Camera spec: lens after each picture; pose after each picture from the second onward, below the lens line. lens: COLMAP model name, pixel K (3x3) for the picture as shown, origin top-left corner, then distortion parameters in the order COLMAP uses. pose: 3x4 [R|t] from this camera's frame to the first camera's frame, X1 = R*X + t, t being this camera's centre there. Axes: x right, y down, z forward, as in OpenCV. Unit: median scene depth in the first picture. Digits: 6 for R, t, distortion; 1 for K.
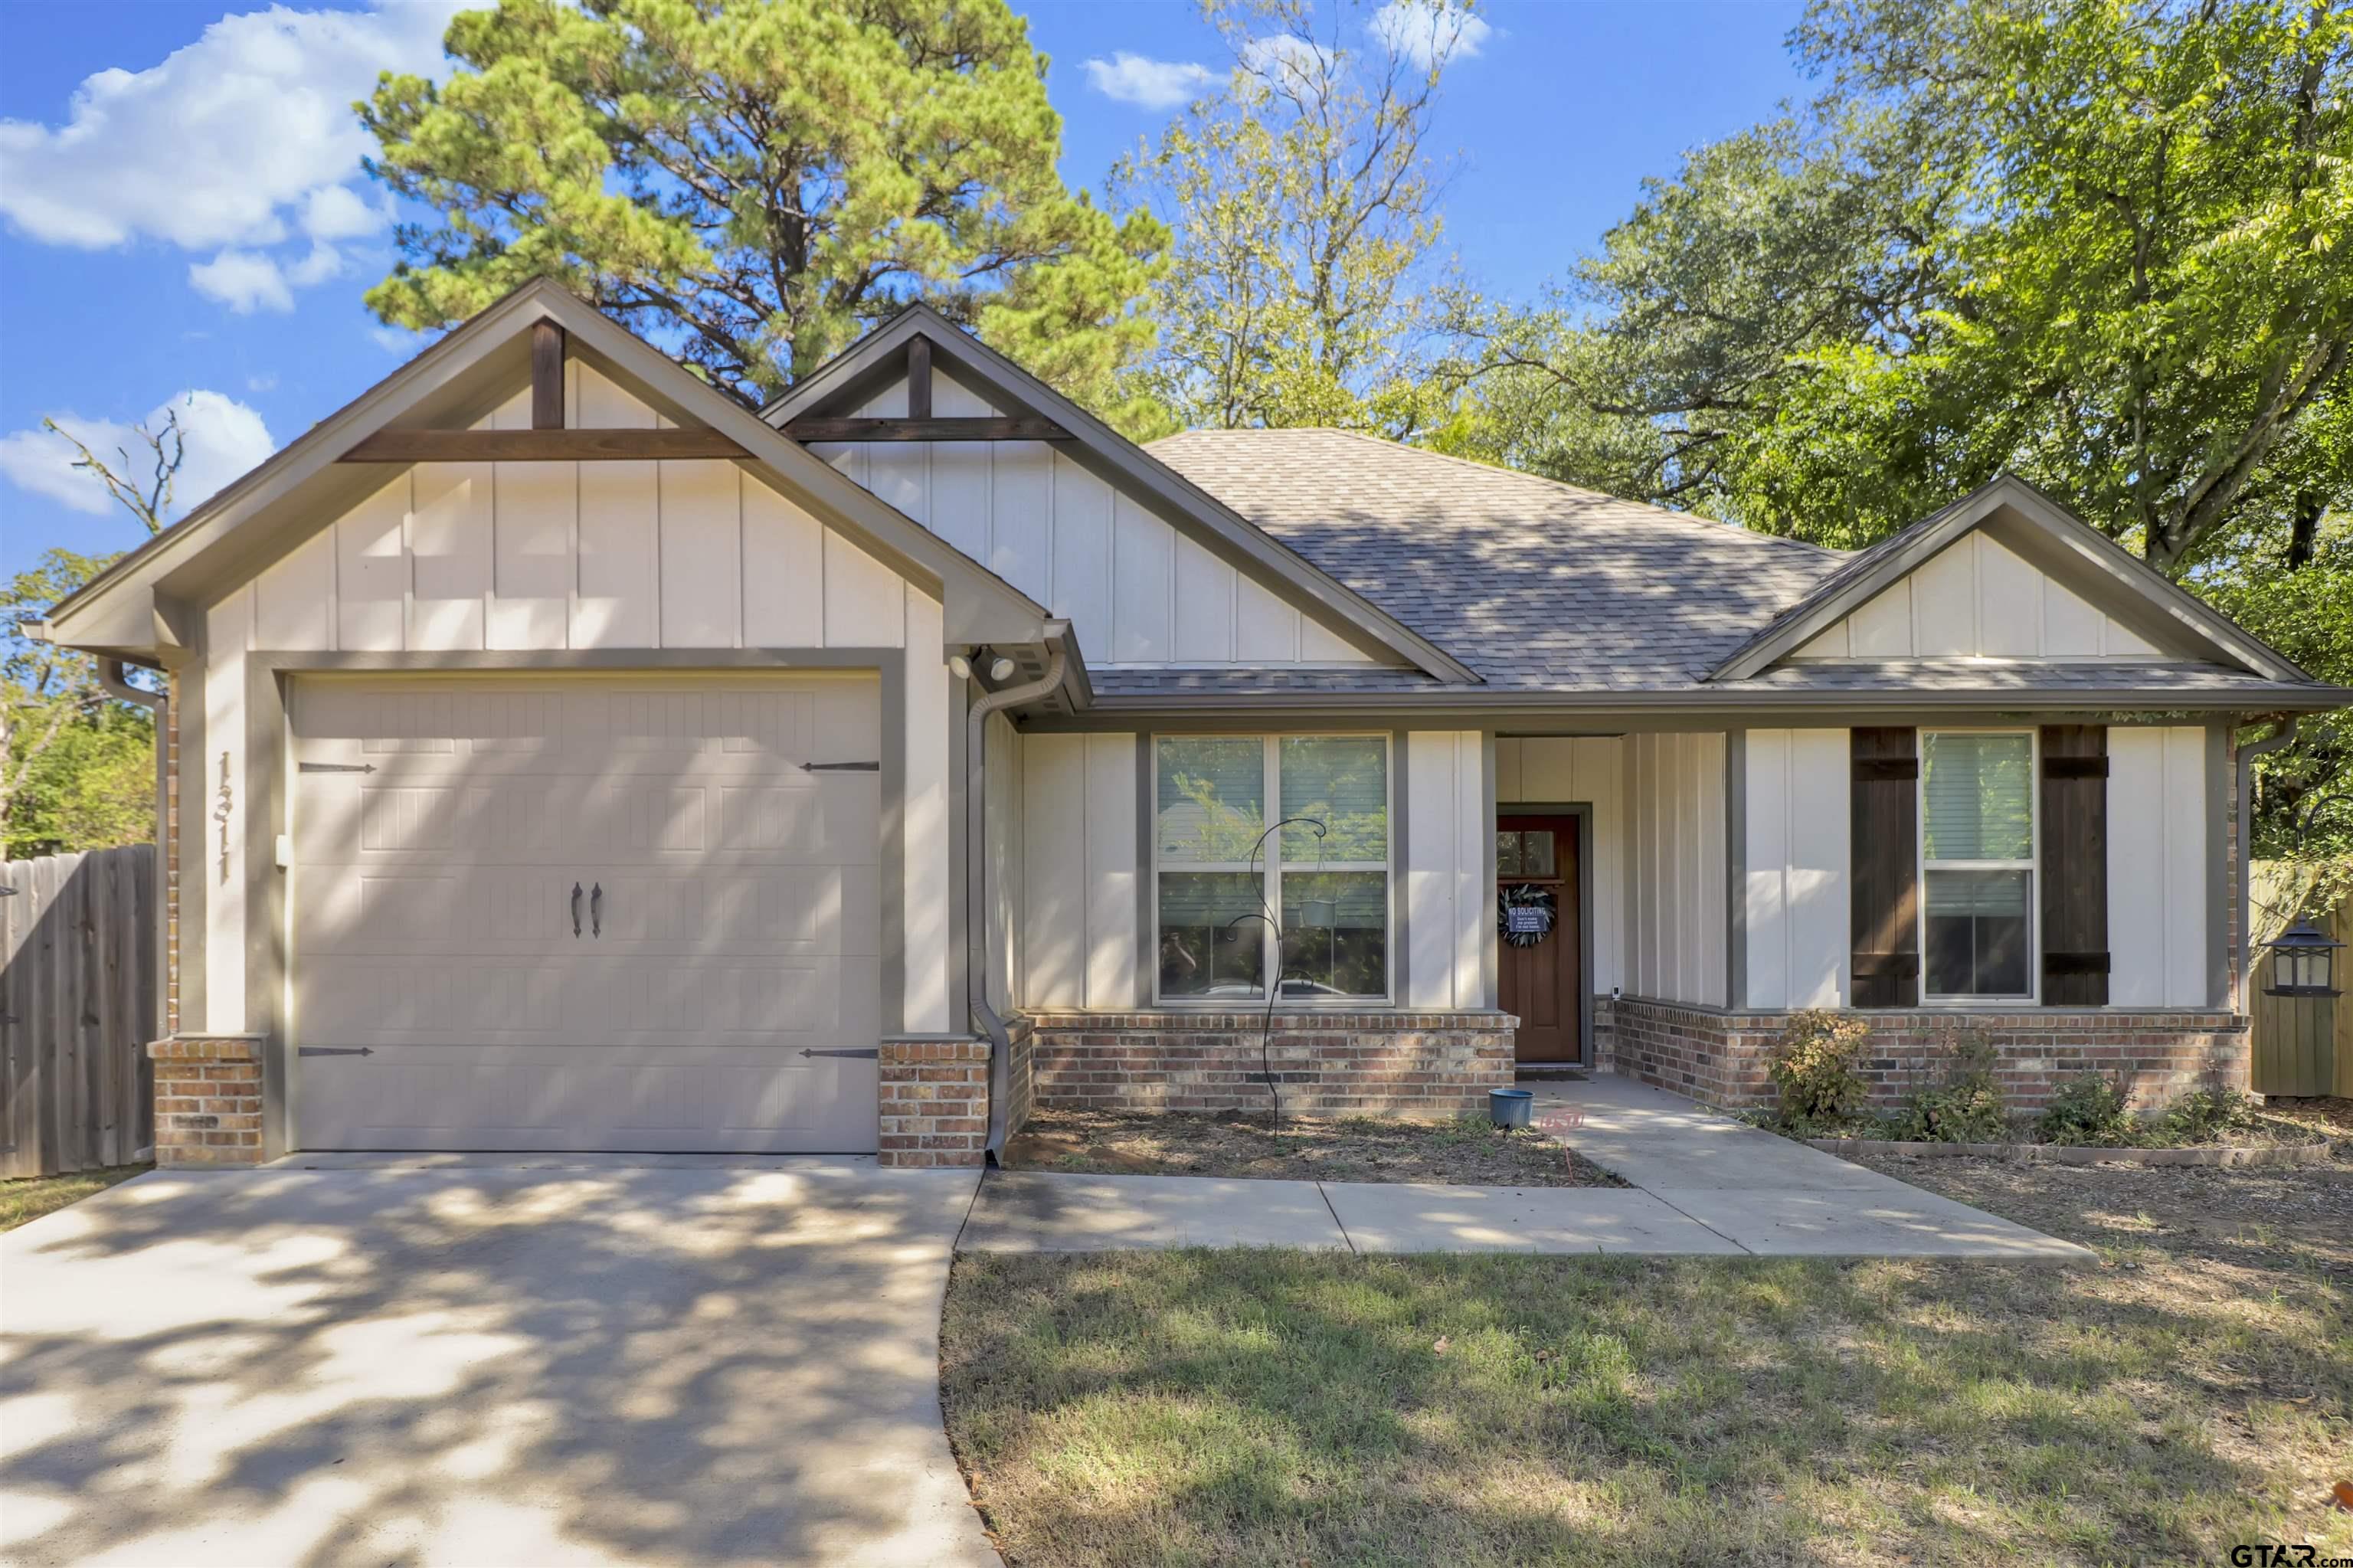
lens RADIAL K [[1339.0, 0, 1179.0], [0, 1339.0, 936.5], [0, 0, 1]] dist [-0.003728, -0.002486]
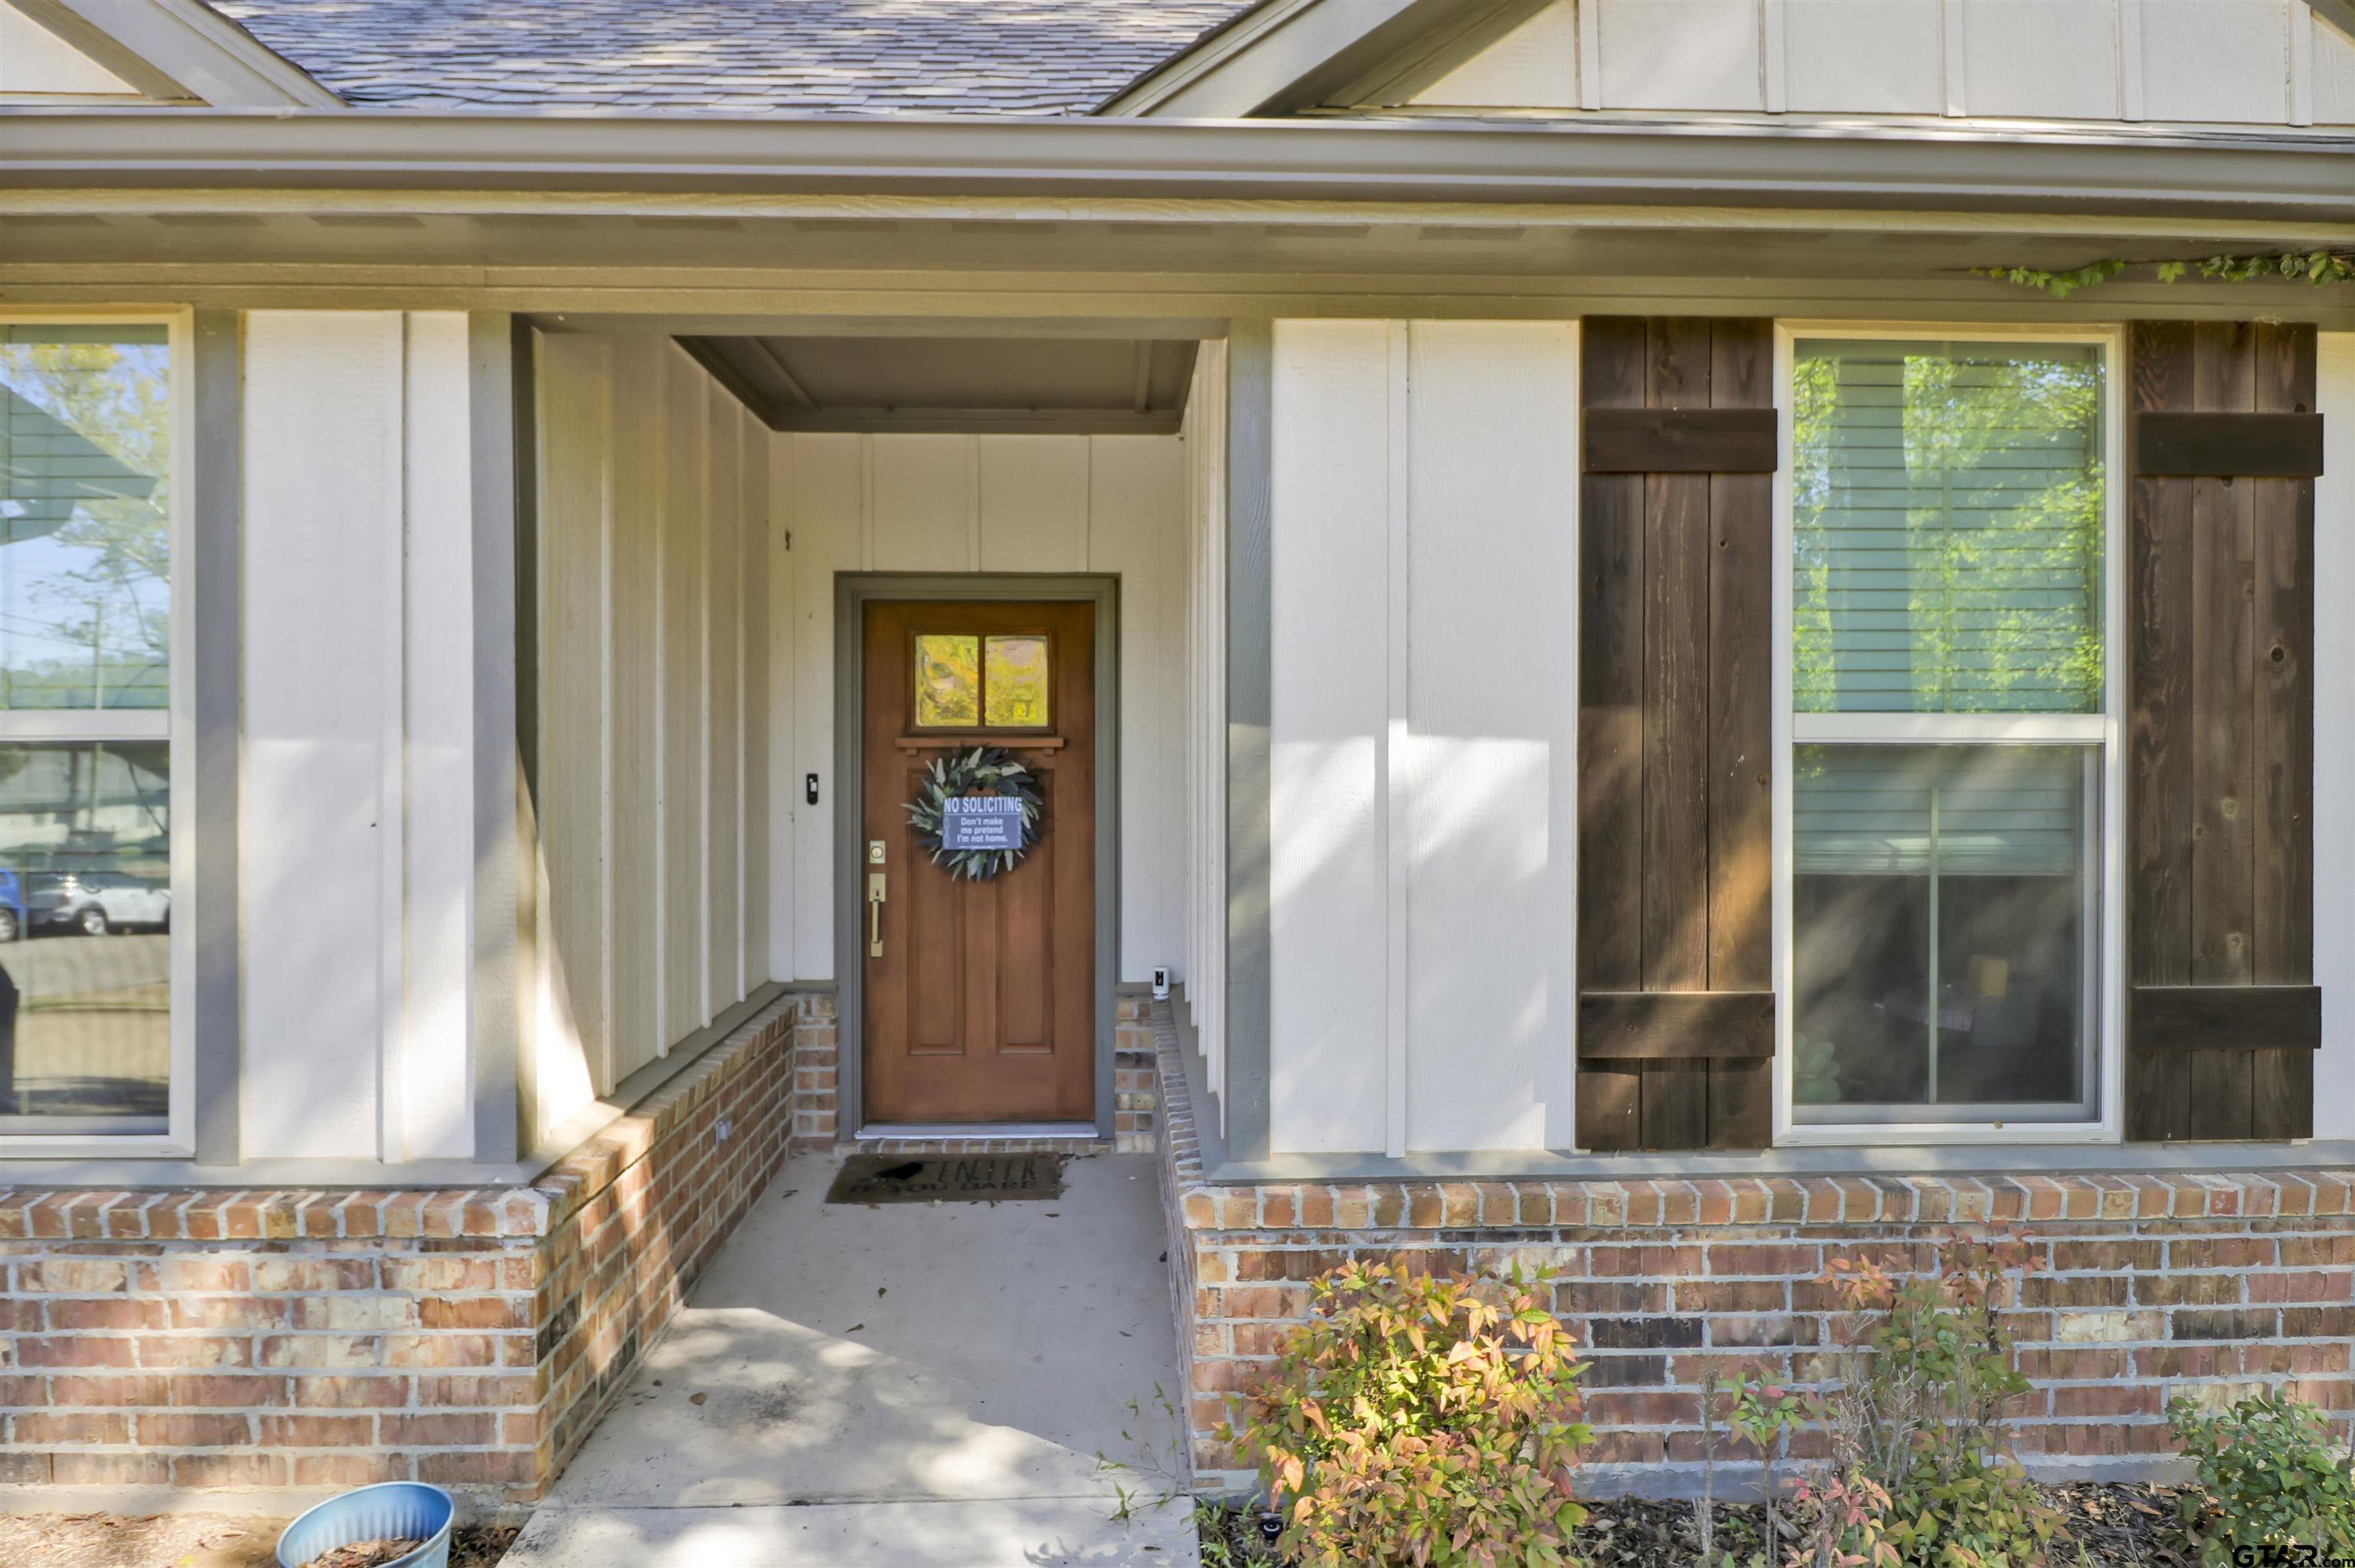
lens RADIAL K [[1320.4, 0, 1170.8], [0, 1320.4, 766.4], [0, 0, 1]] dist [-0.004570, -0.003167]
pose [[0.999013, 0.002467, 0.044341, 0.388252], [-0.002906, 0.999948, 0.009825, -0.047395], [-0.044315, -0.009944, 0.998968, 0.678384]]
